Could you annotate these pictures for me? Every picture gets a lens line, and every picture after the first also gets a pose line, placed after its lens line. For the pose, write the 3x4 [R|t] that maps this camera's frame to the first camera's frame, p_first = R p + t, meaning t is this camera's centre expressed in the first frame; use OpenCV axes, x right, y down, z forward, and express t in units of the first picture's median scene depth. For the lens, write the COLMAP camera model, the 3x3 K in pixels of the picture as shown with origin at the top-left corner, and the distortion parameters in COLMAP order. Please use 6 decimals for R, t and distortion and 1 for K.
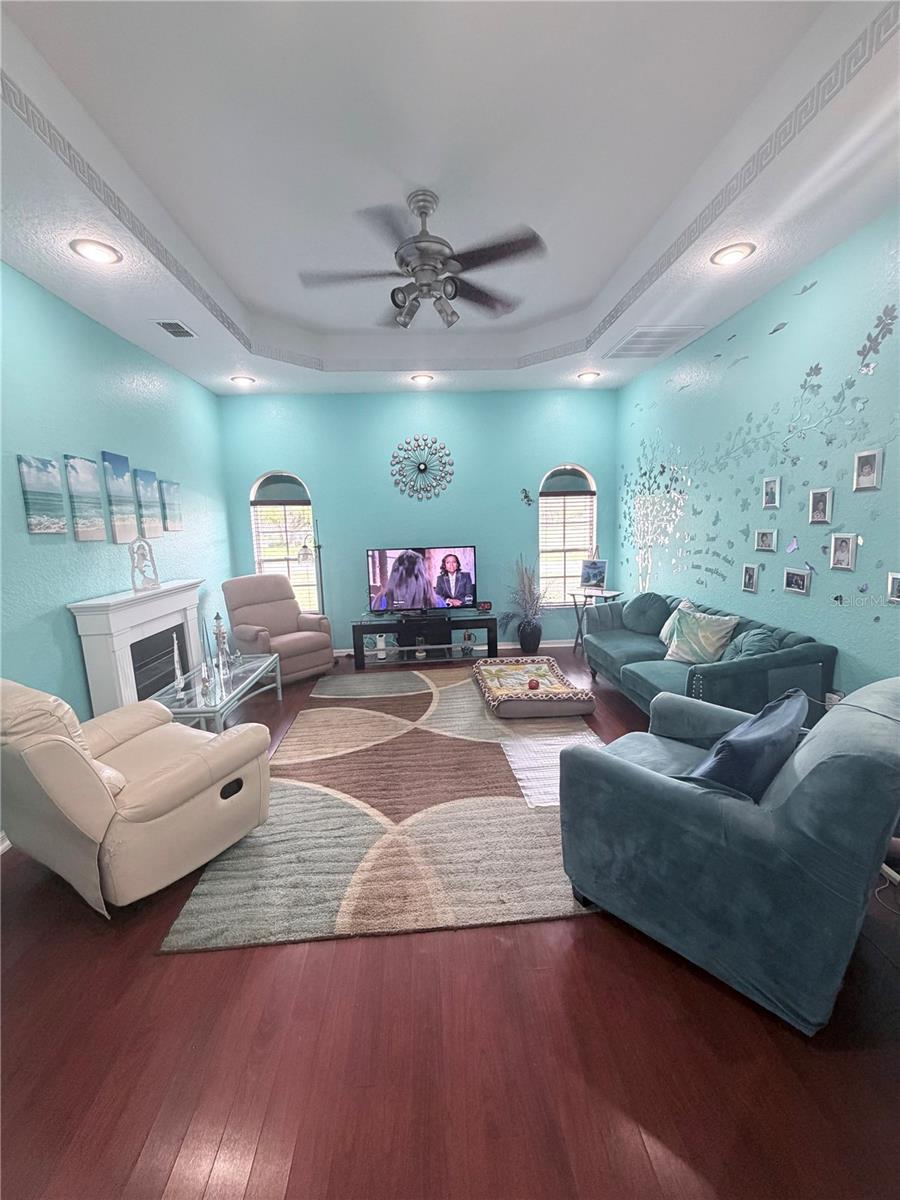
lens RADIAL K [[481.1, 0, 448.6], [0, 481.1, 599.2], [0, 0, 1]] dist [-0.001262, 0.000286]
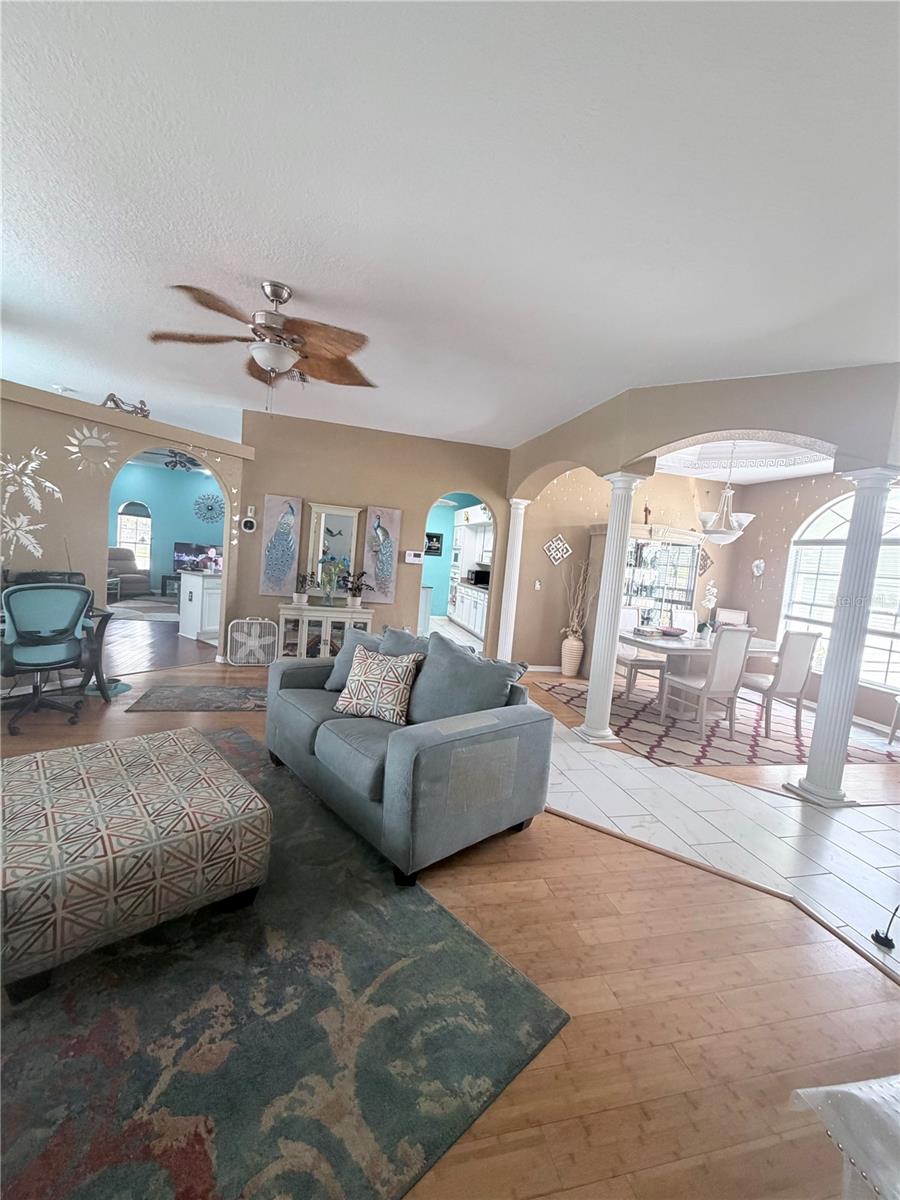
lens RADIAL K [[481.1, 0, 450.3], [0, 481.1, 601.5], [0, 0, 1]] dist [-0.001262, 0.000286]
pose [[0.976522, 0.099984, 0.190811, 0.746374], [-0.086320, 0.993158, -0.078645, 0.258445], [-0.197369, 0.060328, 0.978471, -1.534647]]
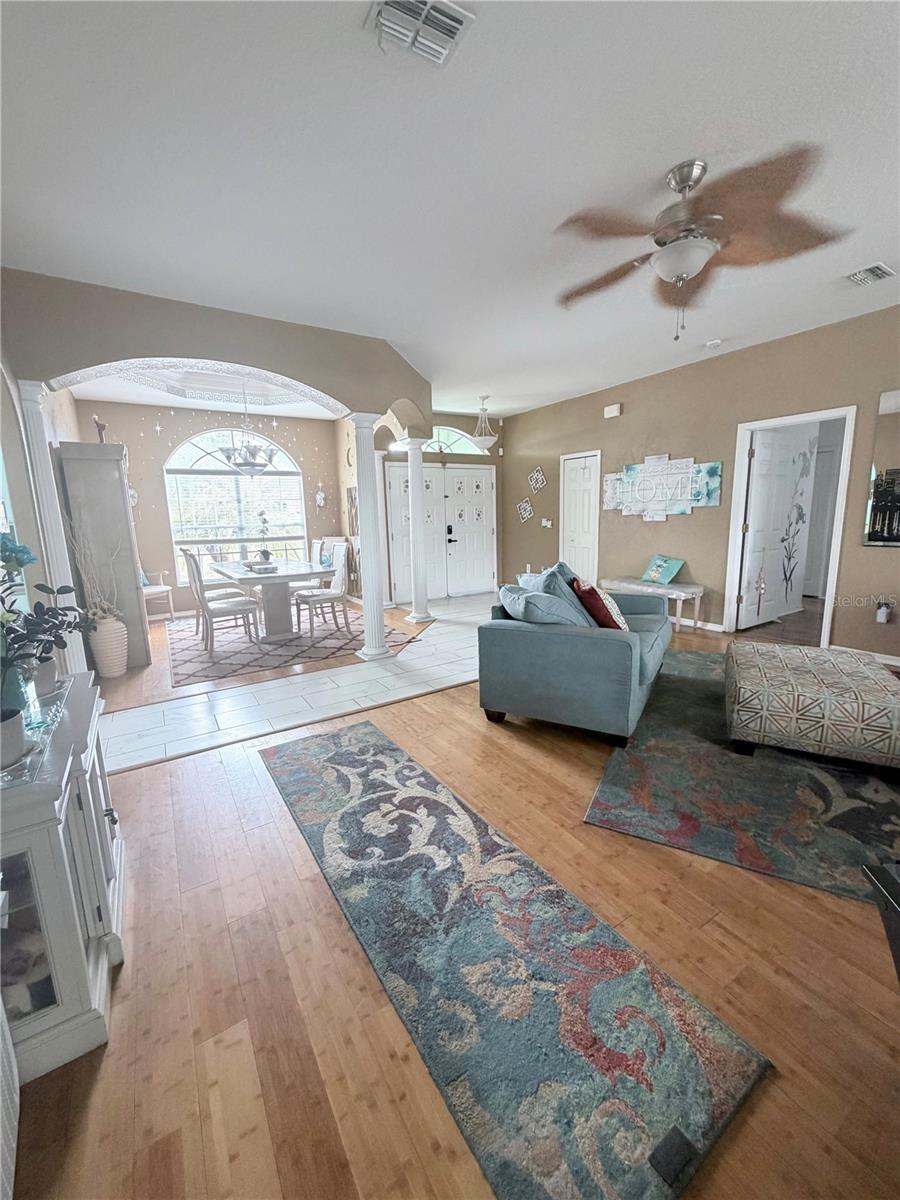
lens RADIAL K [[481.1, 0, 446.1], [0, 481.1, 596.2], [0, 0, 1]] dist [-0.001262, 0.000286]
pose [[-0.480308, -0.110476, 0.870114, -0.609011], [0.185865, 0.956686, 0.224067, -0.197805], [-0.857181, 0.269345, -0.438970, 1.607225]]
